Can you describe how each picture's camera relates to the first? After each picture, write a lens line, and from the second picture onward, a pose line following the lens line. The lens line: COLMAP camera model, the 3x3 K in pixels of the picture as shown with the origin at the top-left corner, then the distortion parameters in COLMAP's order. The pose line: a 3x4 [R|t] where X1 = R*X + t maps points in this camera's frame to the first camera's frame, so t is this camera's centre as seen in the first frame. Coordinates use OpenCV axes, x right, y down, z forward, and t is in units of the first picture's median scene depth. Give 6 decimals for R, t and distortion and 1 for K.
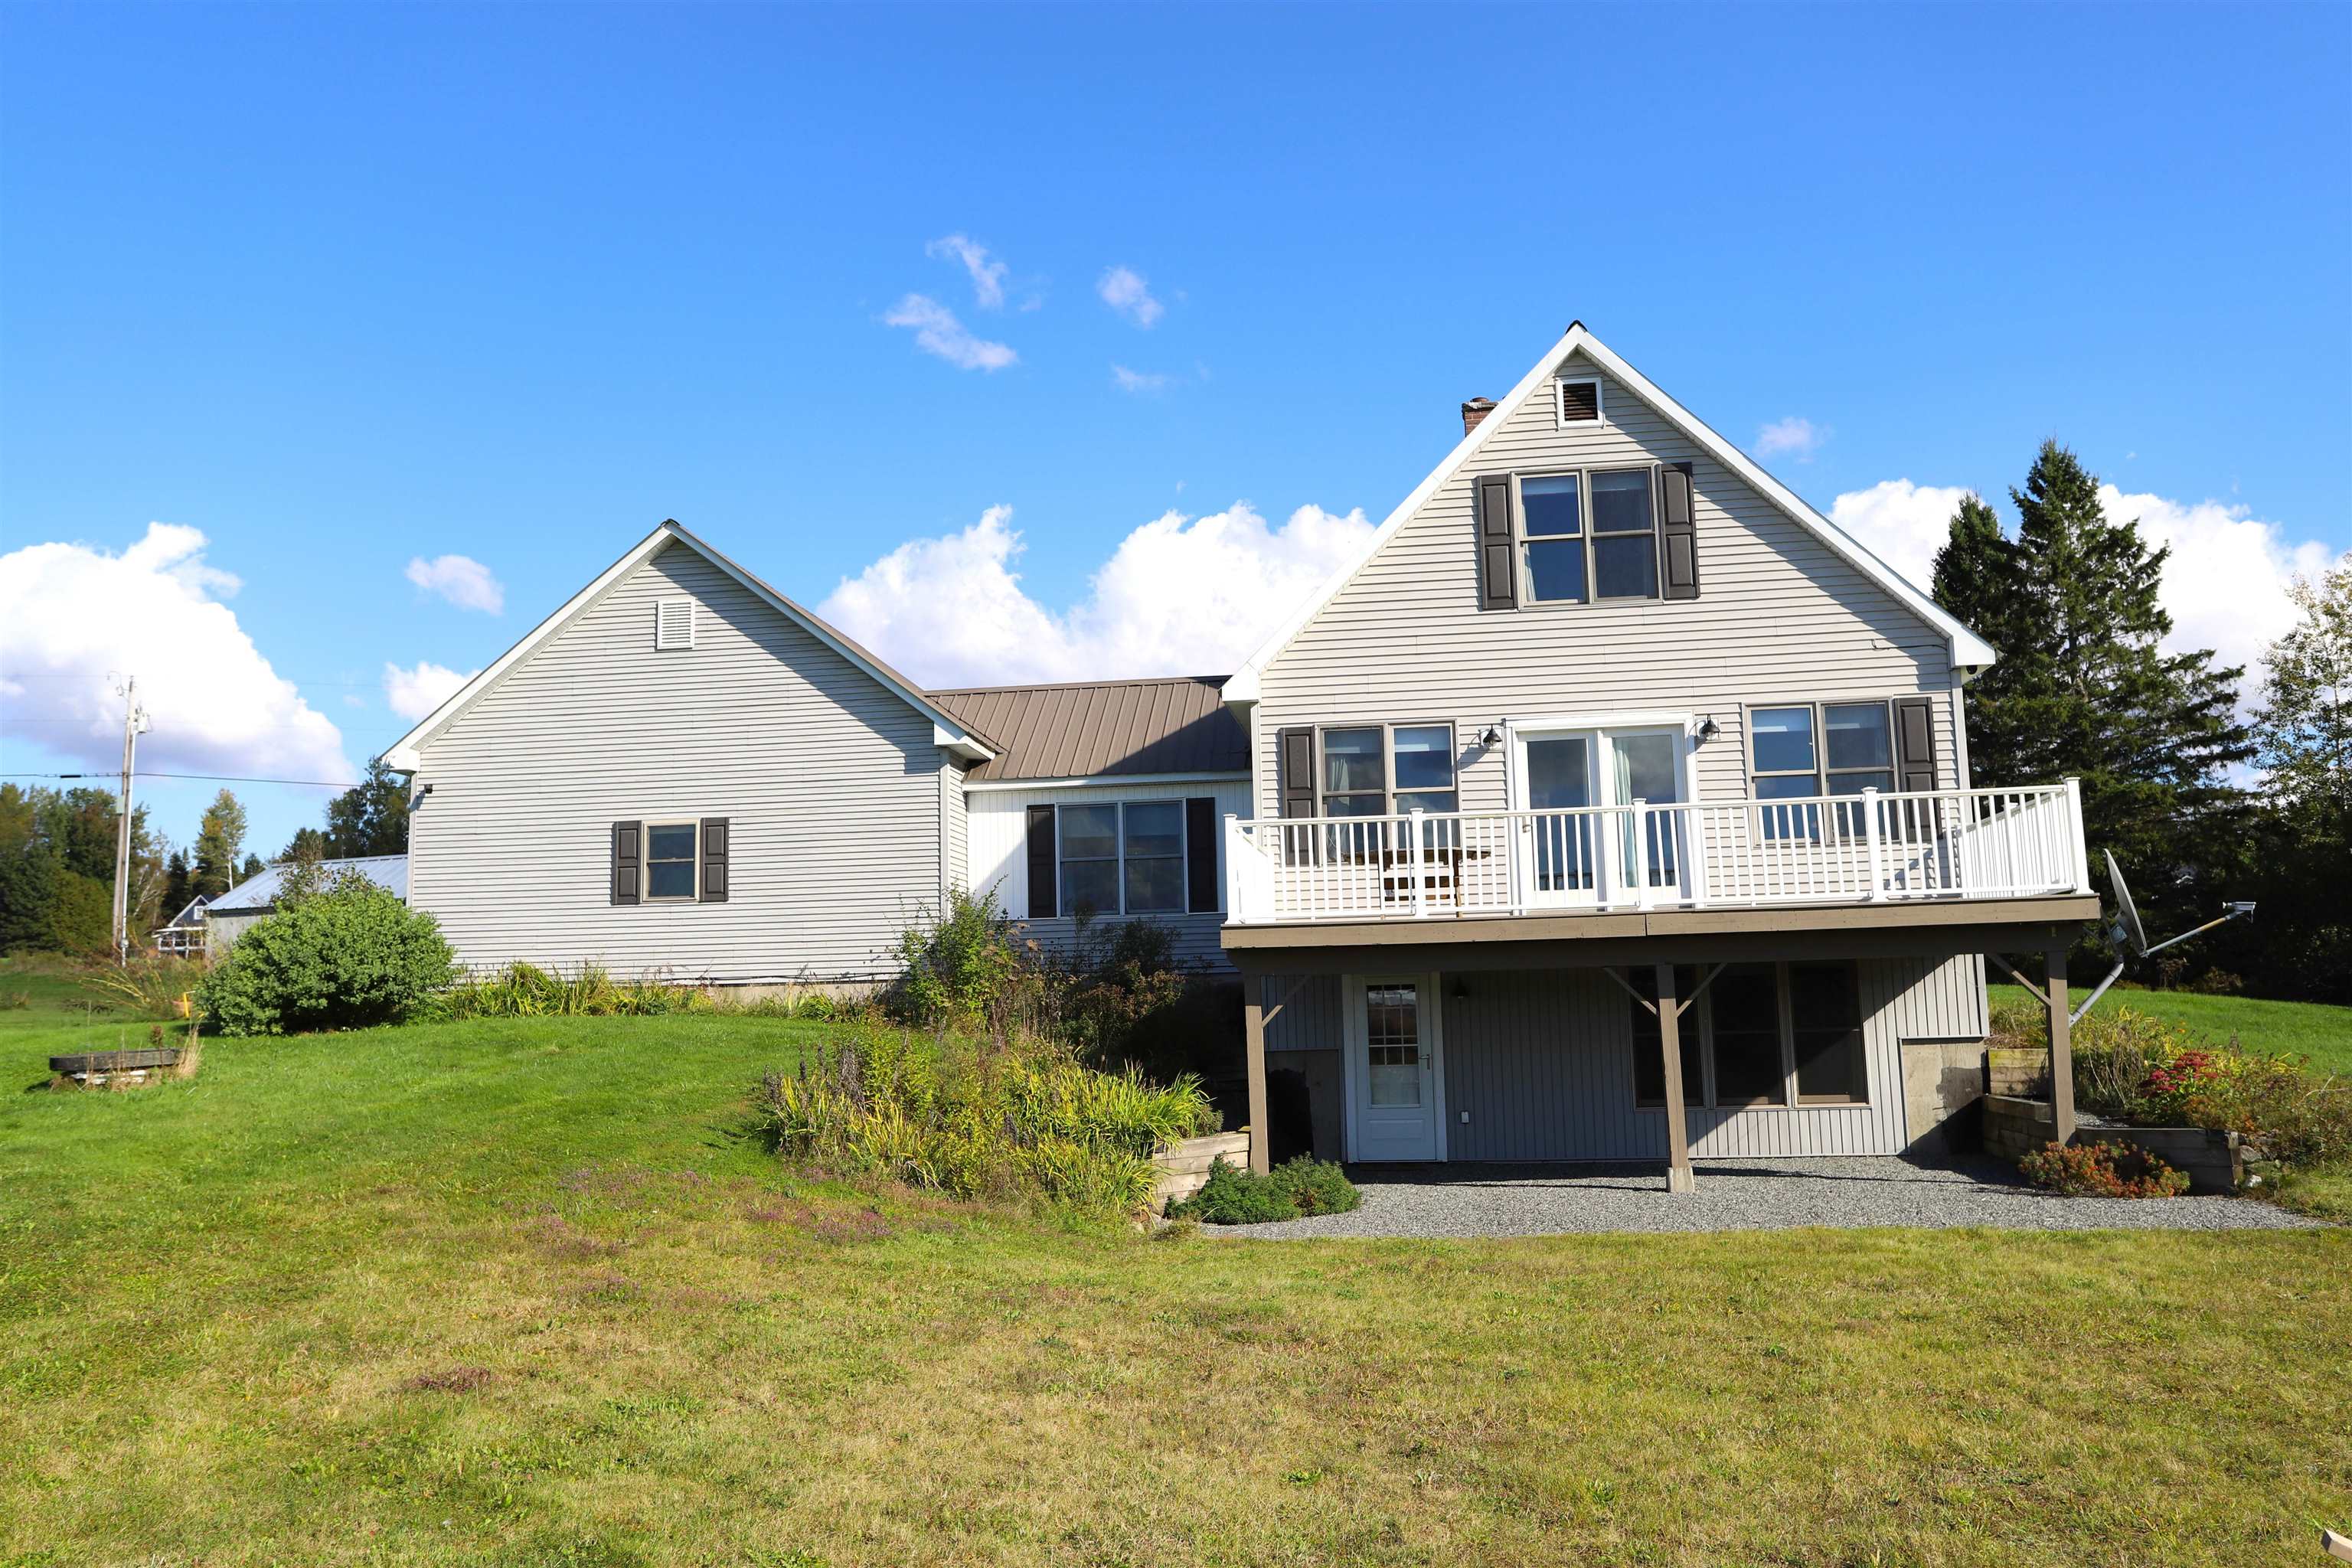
lens RADIAL K [[1847.8, 0, 1175.4], [0, 1847.8, 789.1], [0, 0, 1]] dist [-0.006530, 0.001894]
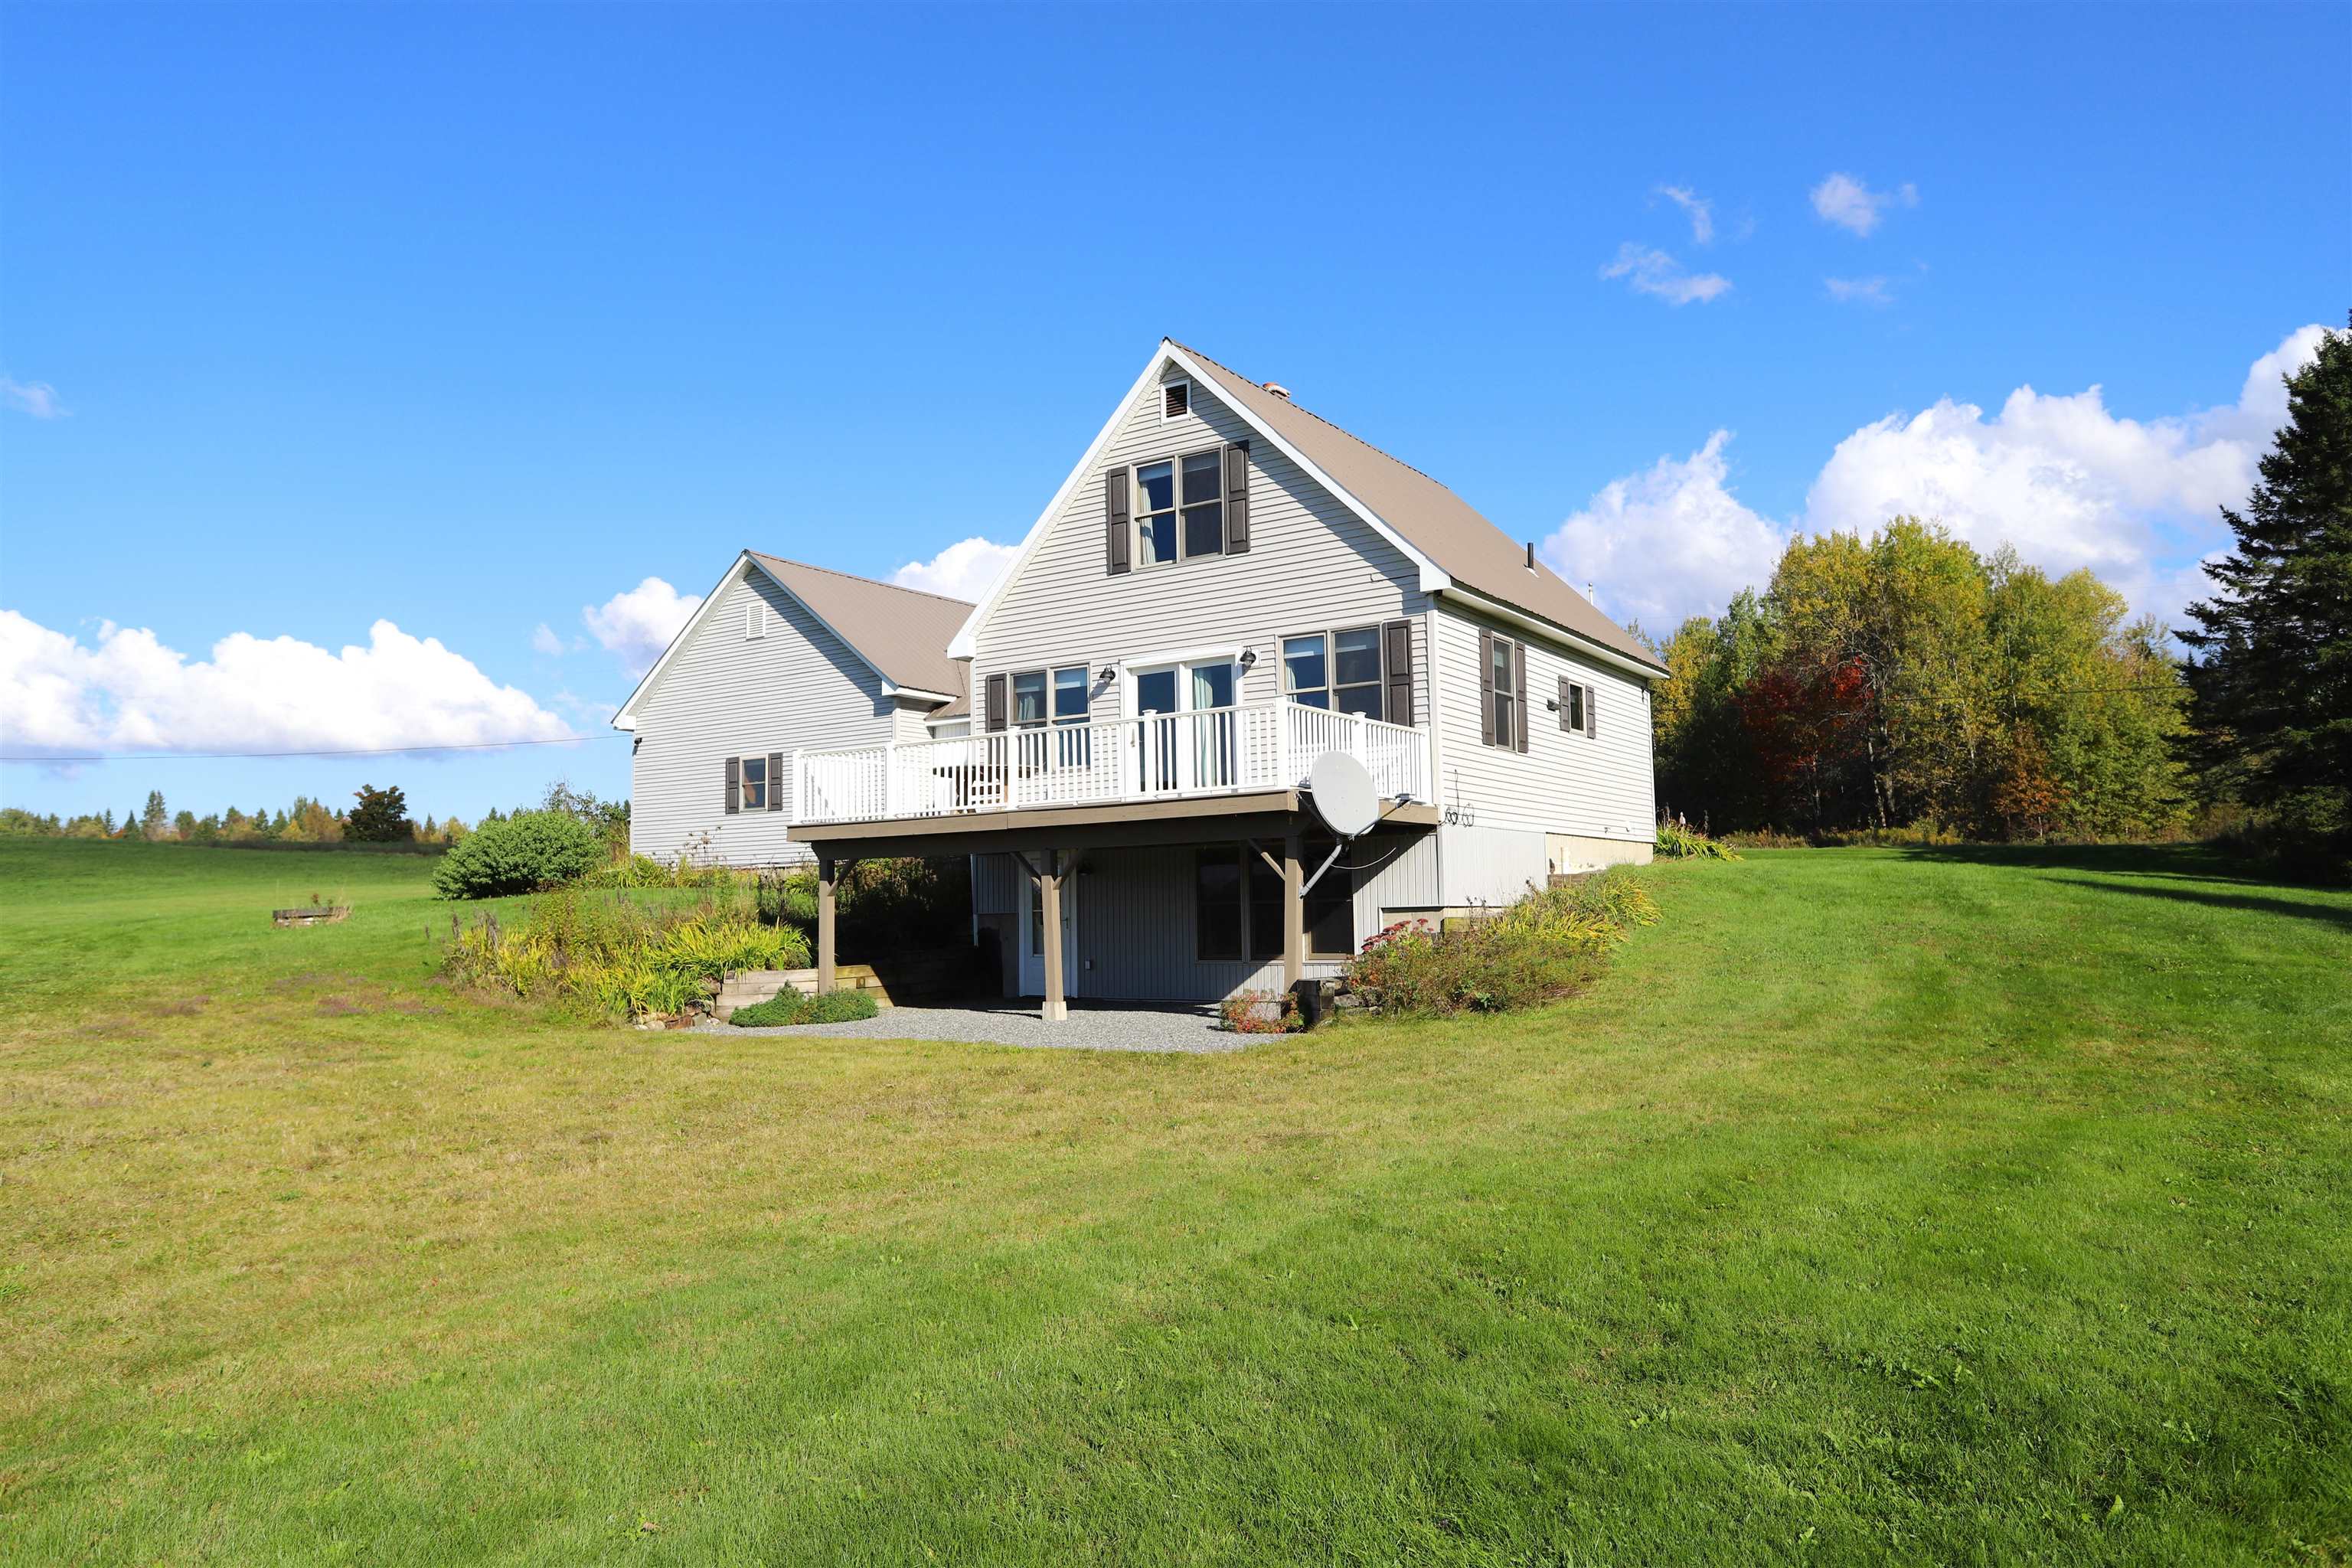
lens RADIAL K [[1614.4, 0, 1173.3], [0, 1614.4, 778.5], [0, 0, 1]] dist [-0.014125, -0.001352]
pose [[0.894143, -0.030163, -0.446764, 0.702641], [0.052711, 0.997882, 0.038124, 0.004000], [0.444667, -0.057638, 0.893839, 0.006672]]
